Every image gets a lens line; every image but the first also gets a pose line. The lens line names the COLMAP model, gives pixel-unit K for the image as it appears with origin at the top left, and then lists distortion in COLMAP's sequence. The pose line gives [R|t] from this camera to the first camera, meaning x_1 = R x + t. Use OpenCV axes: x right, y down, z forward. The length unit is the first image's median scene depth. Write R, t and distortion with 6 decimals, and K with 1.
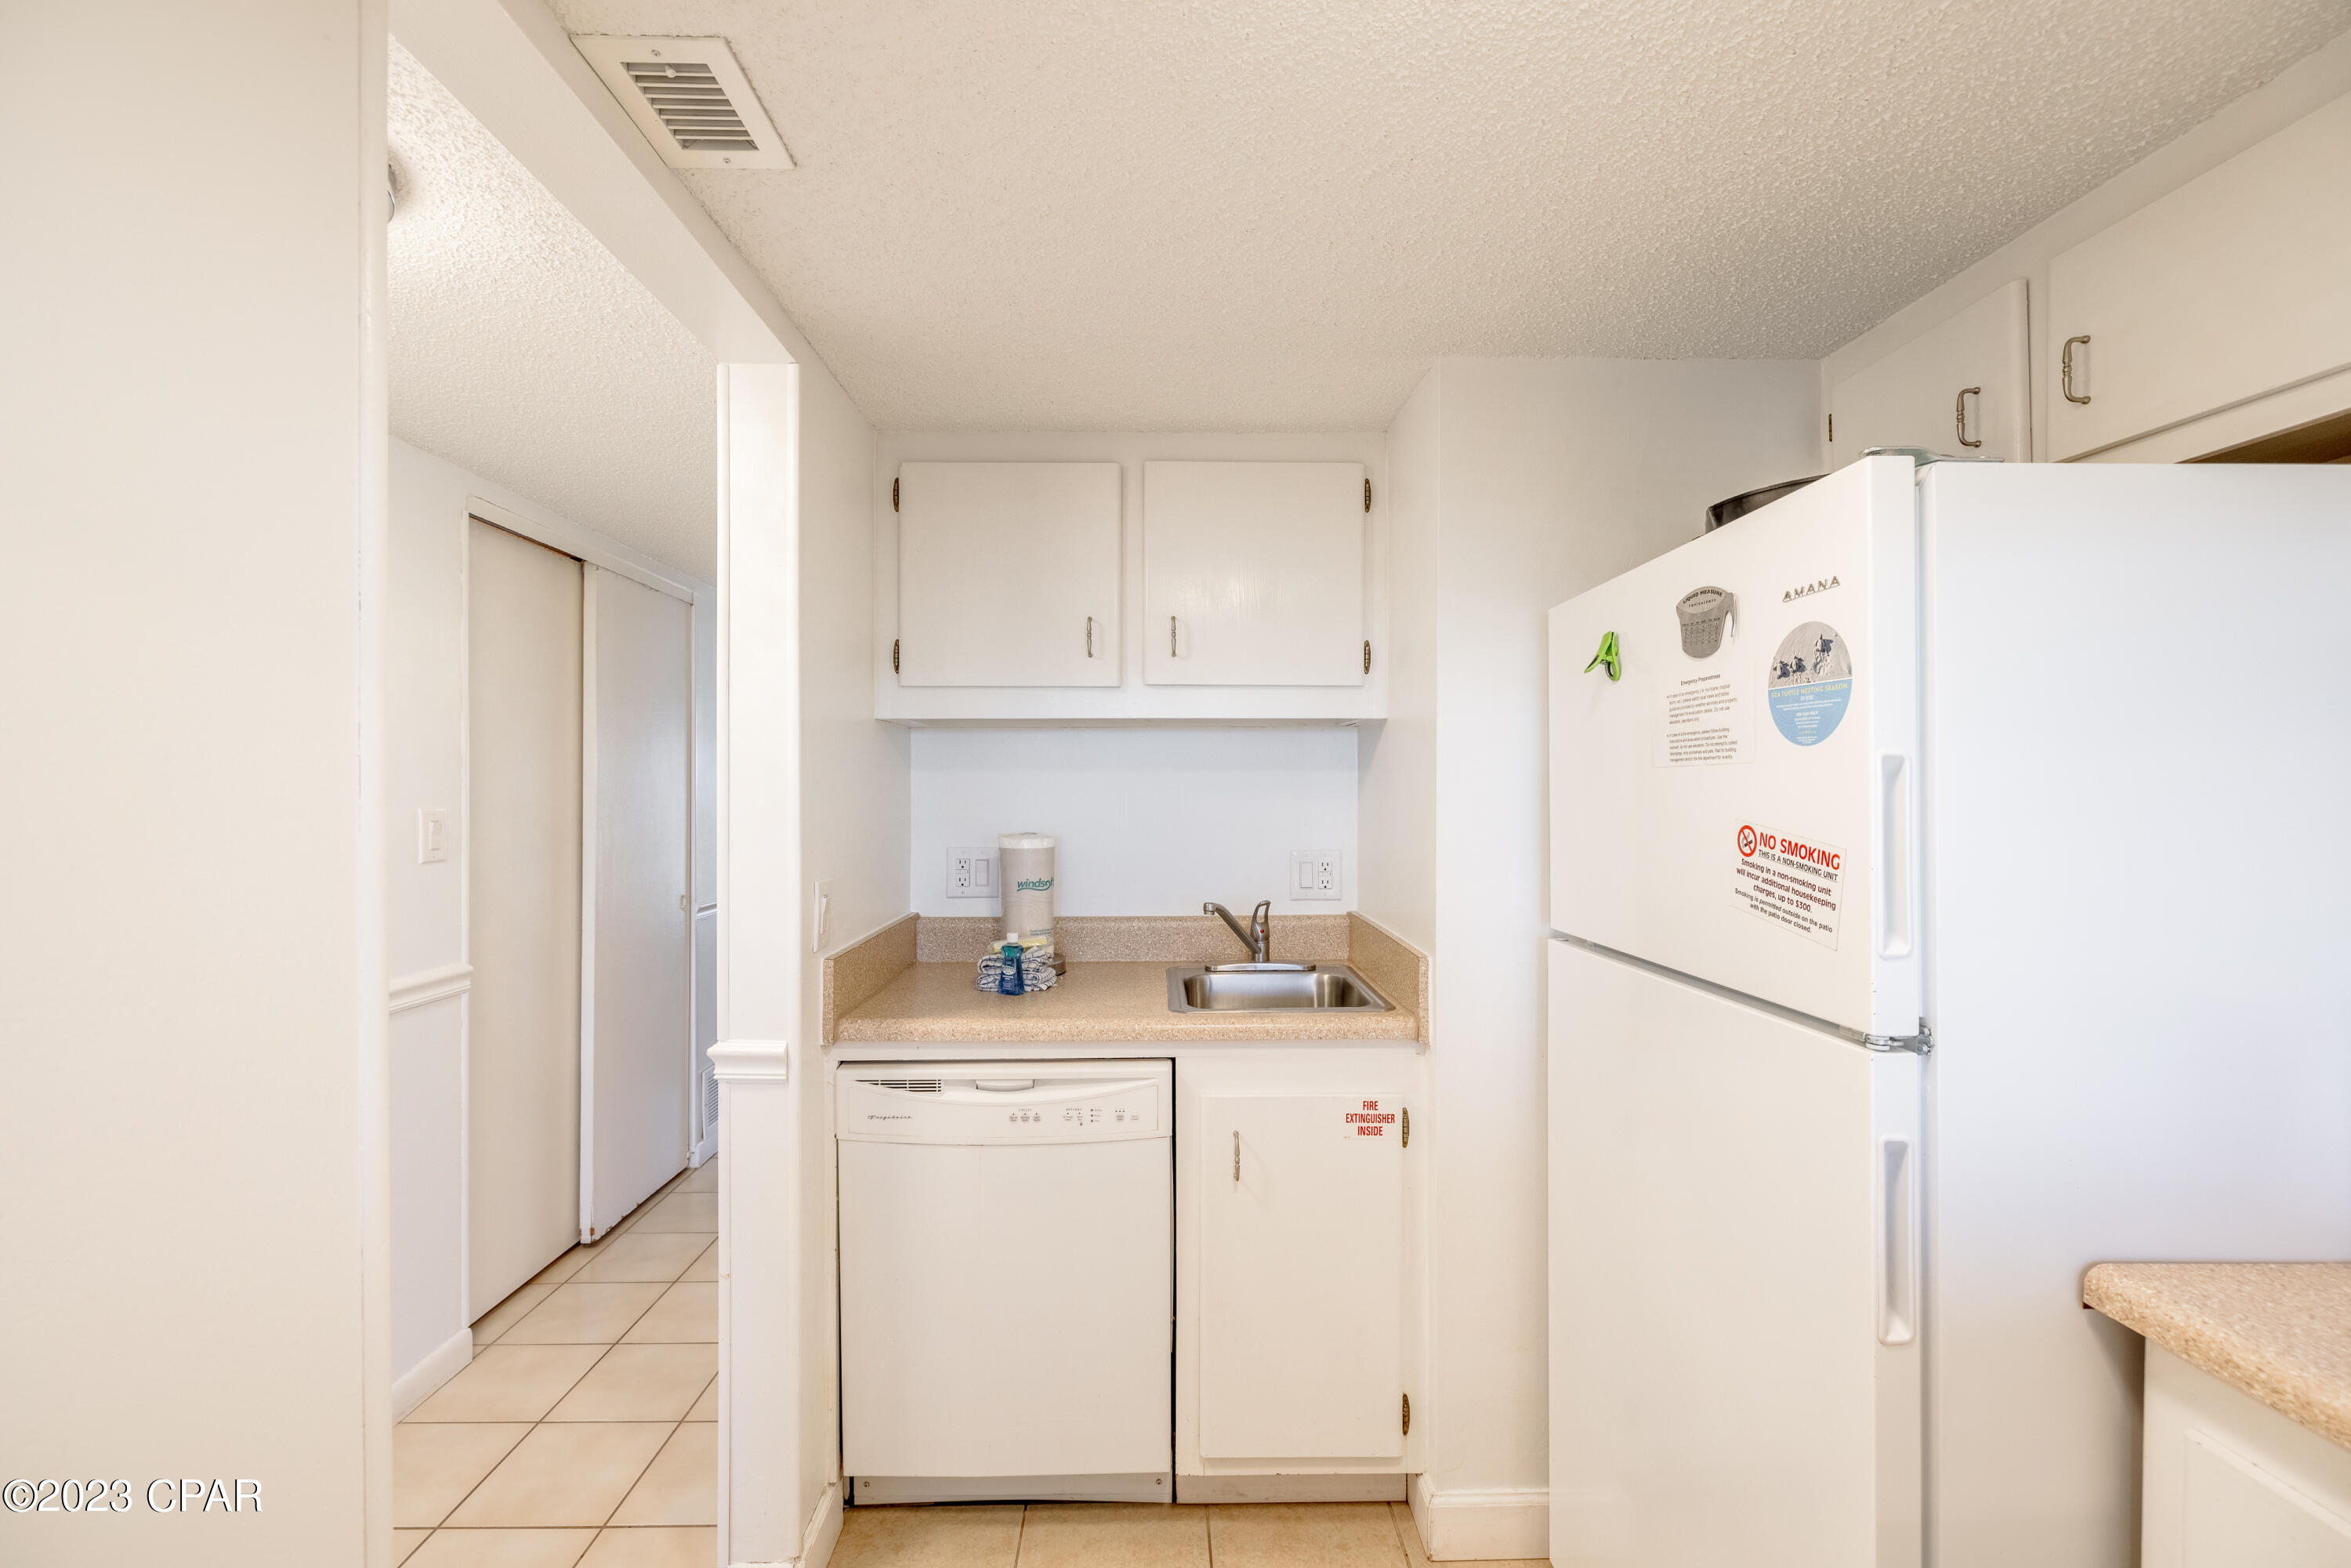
lens RADIAL K [[989.6, 0, 1169.5], [0, 989.6, 790.0], [0, 0, 1]] dist [-0.000690, -0.000316]
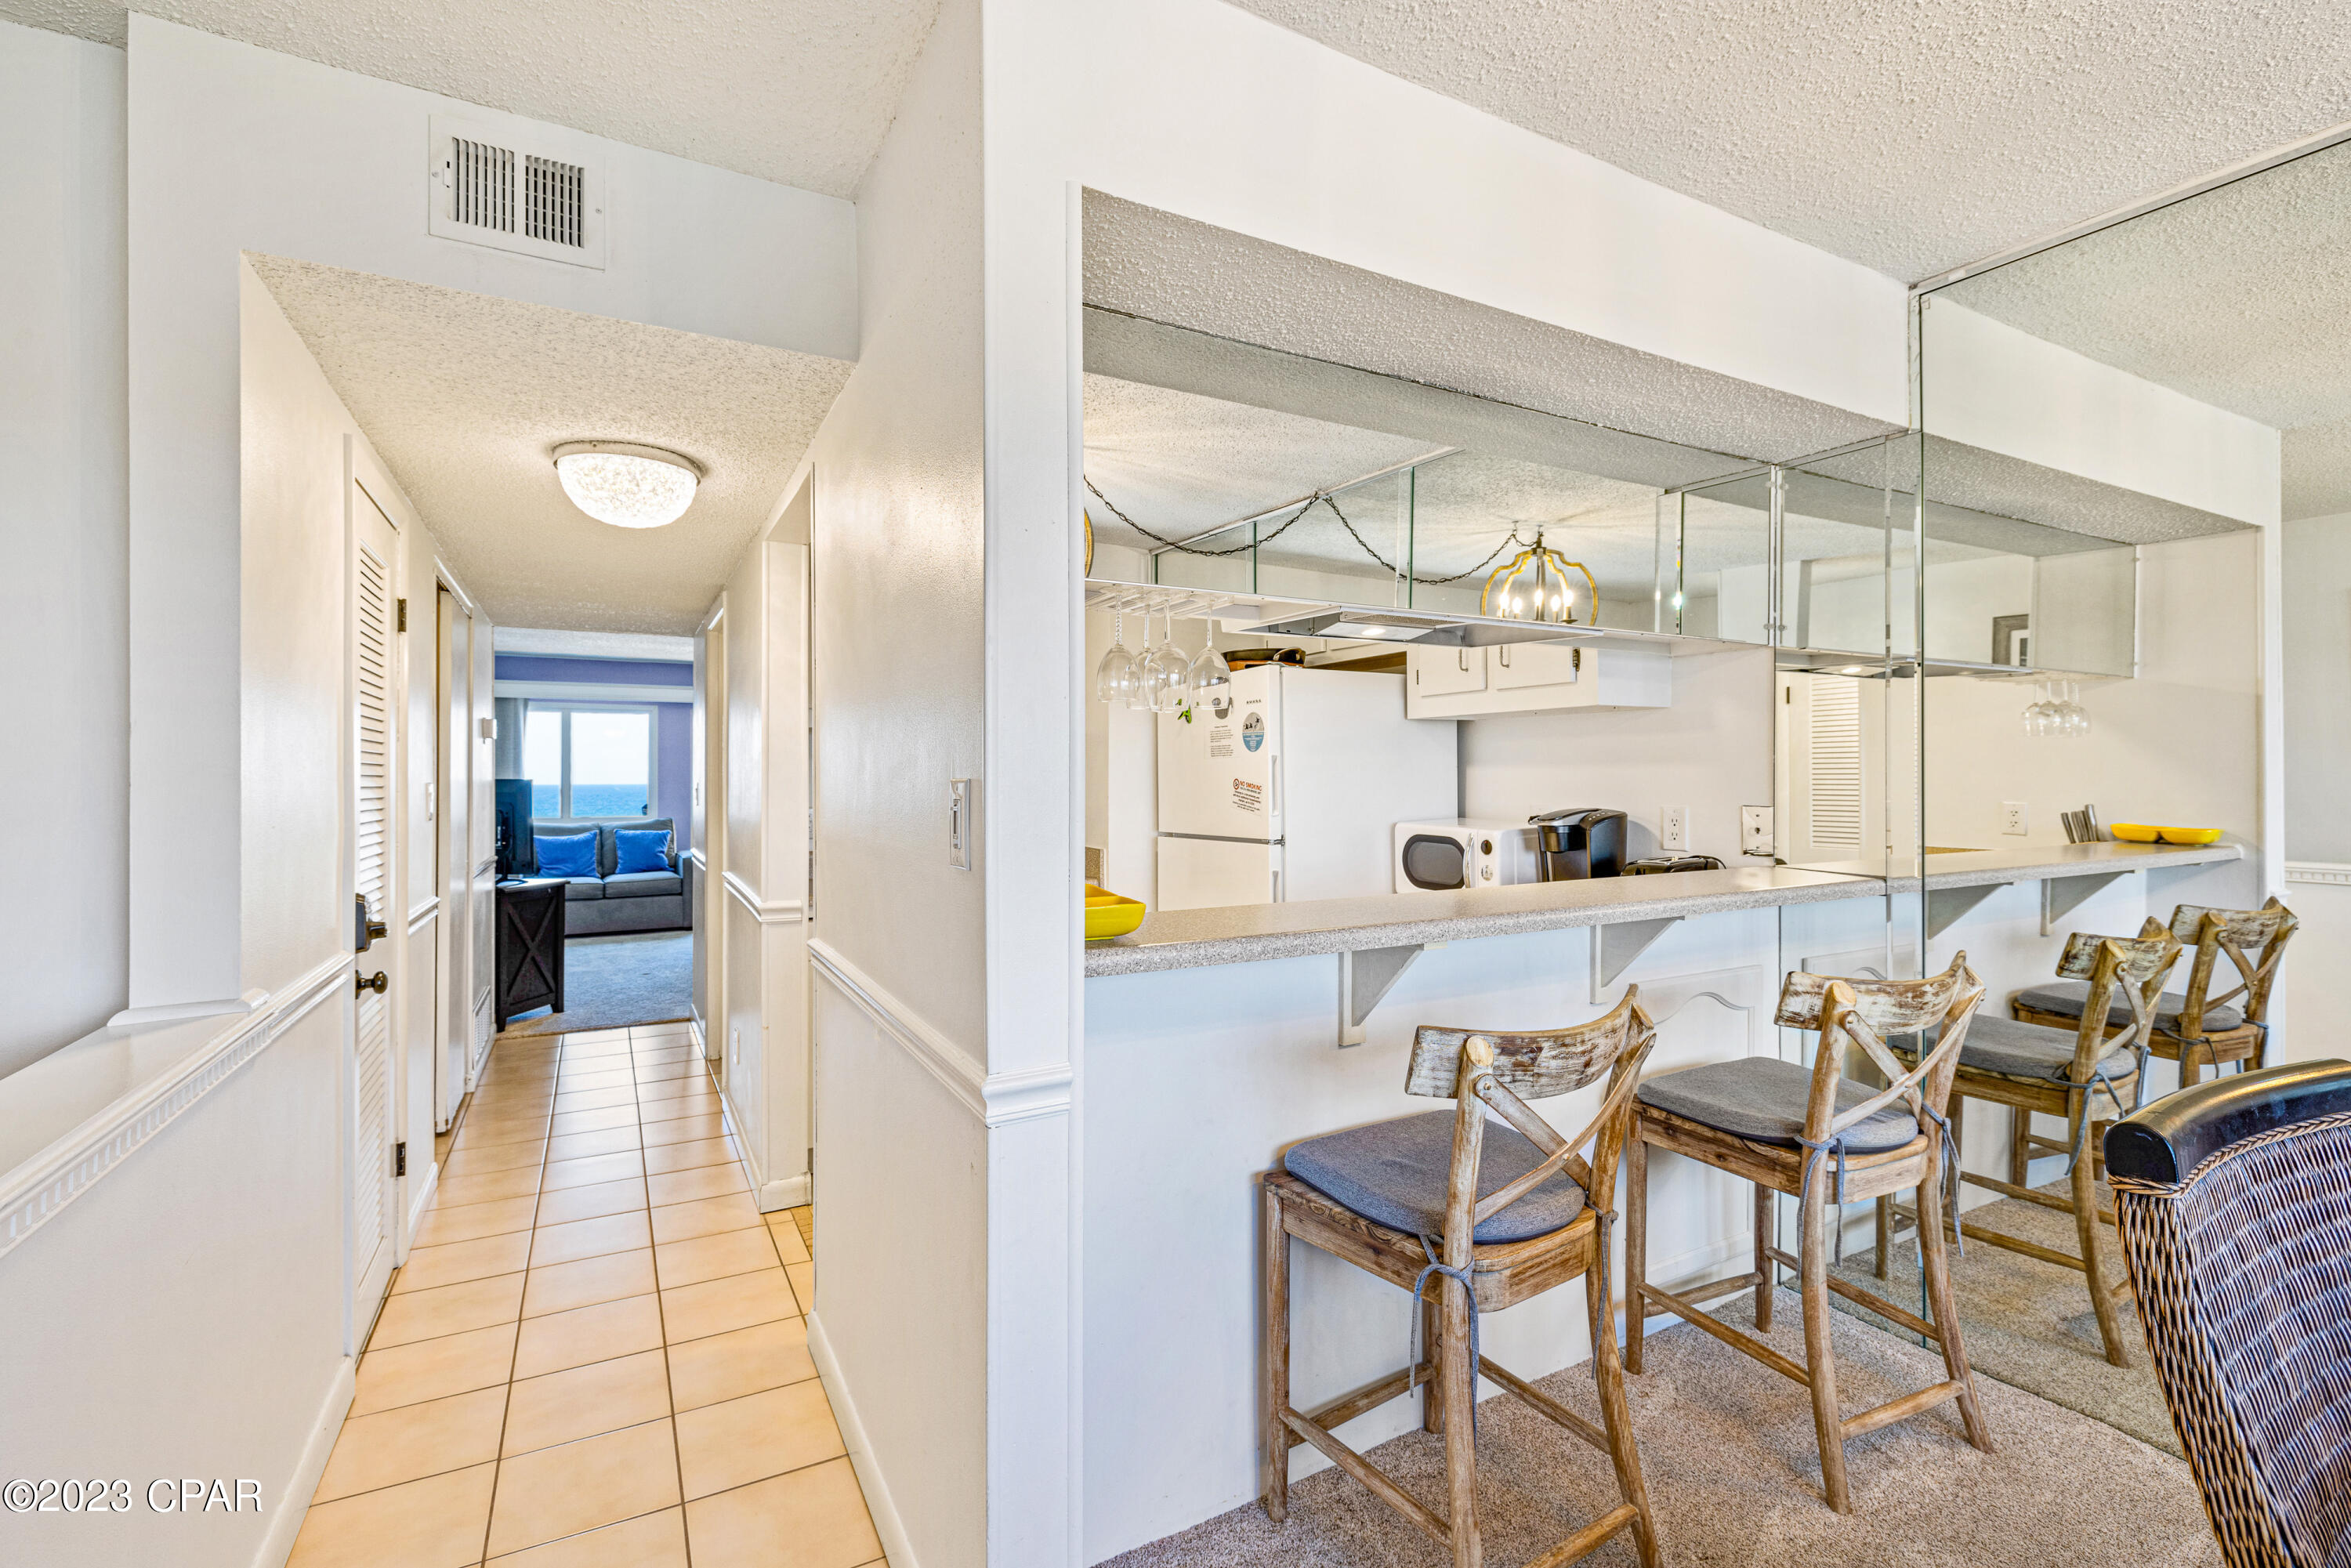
lens RADIAL K [[1045.8, 0, 1181.8], [0, 1045.8, 770.7], [0, 0, 1]] dist [0.001202, -0.000330]
pose [[0.886457, 0.001417, 0.462809, -0.510762], [0.004297, 0.999927, -0.011293, 0.023667], [-0.462791, 0.011999, 0.886386, -0.859869]]
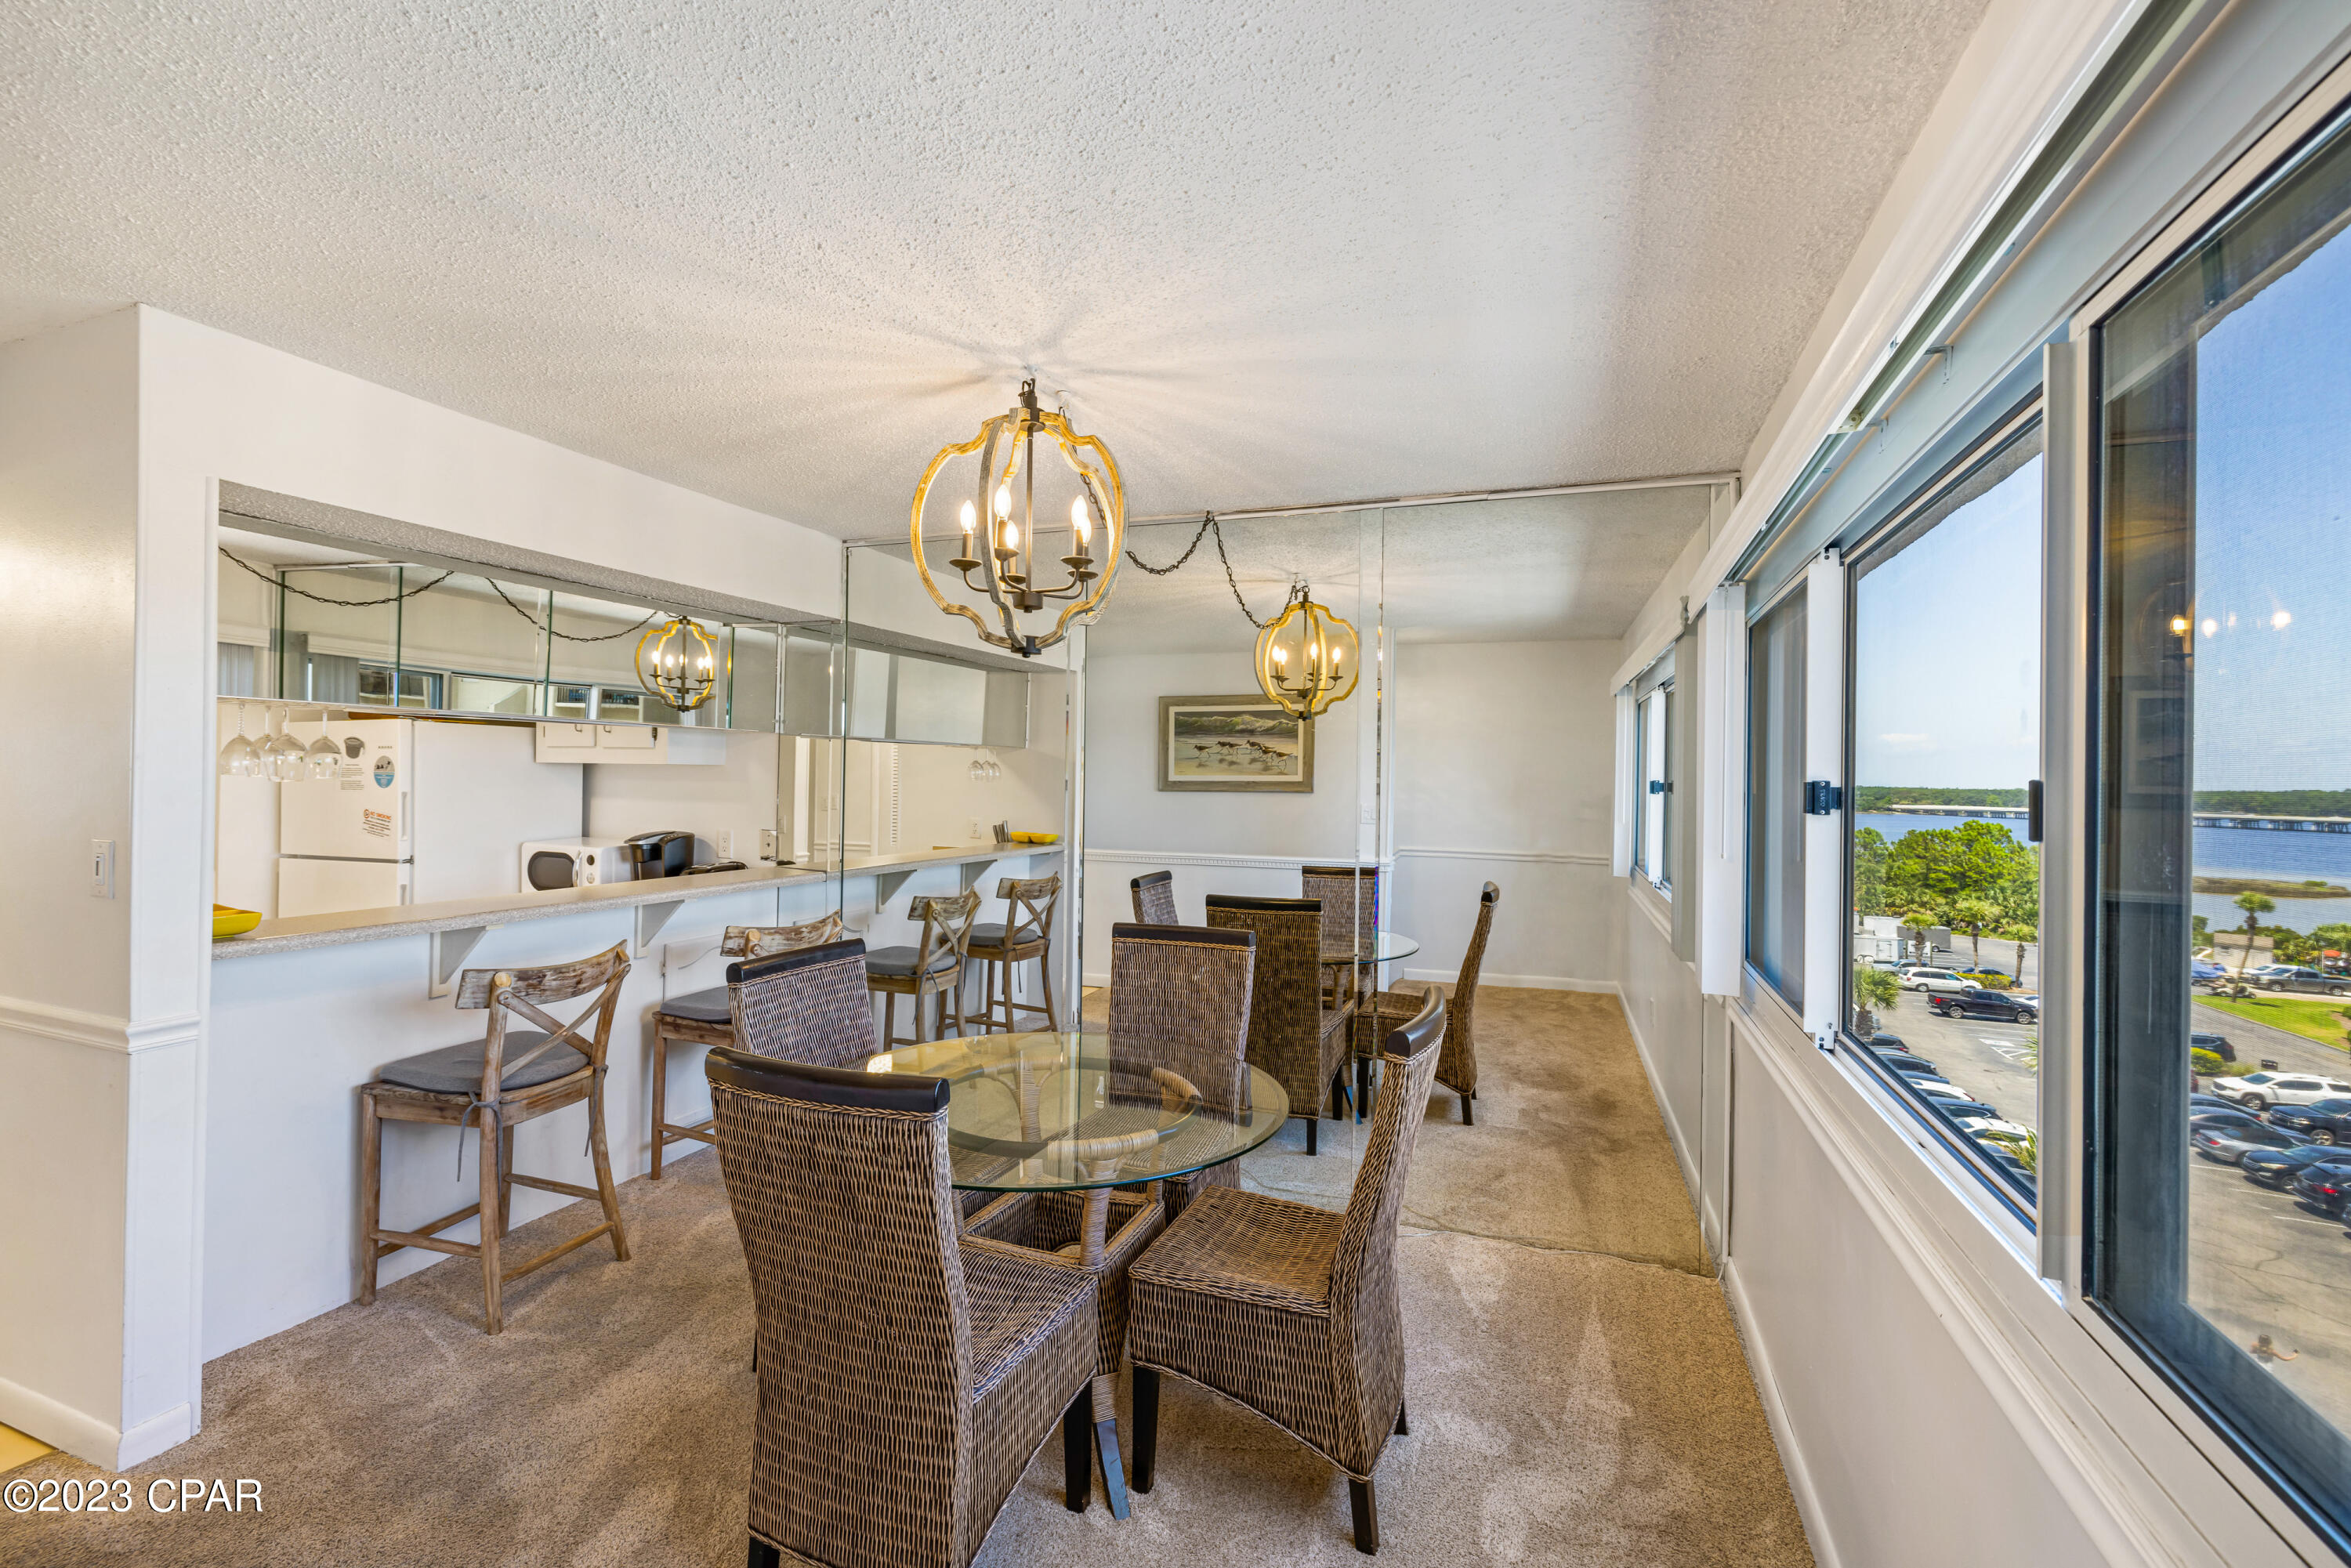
lens RADIAL K [[1007.0, 0, 1170.9], [0, 1007.0, 776.7], [0, 0, 1]] dist [-0.001174, -0.000083]
pose [[0.383306, 0.009714, 0.923570, -0.842434], [-0.011505, 0.999917, -0.005743, -0.048555], [-0.923550, -0.008424, 0.383386, -1.561658]]
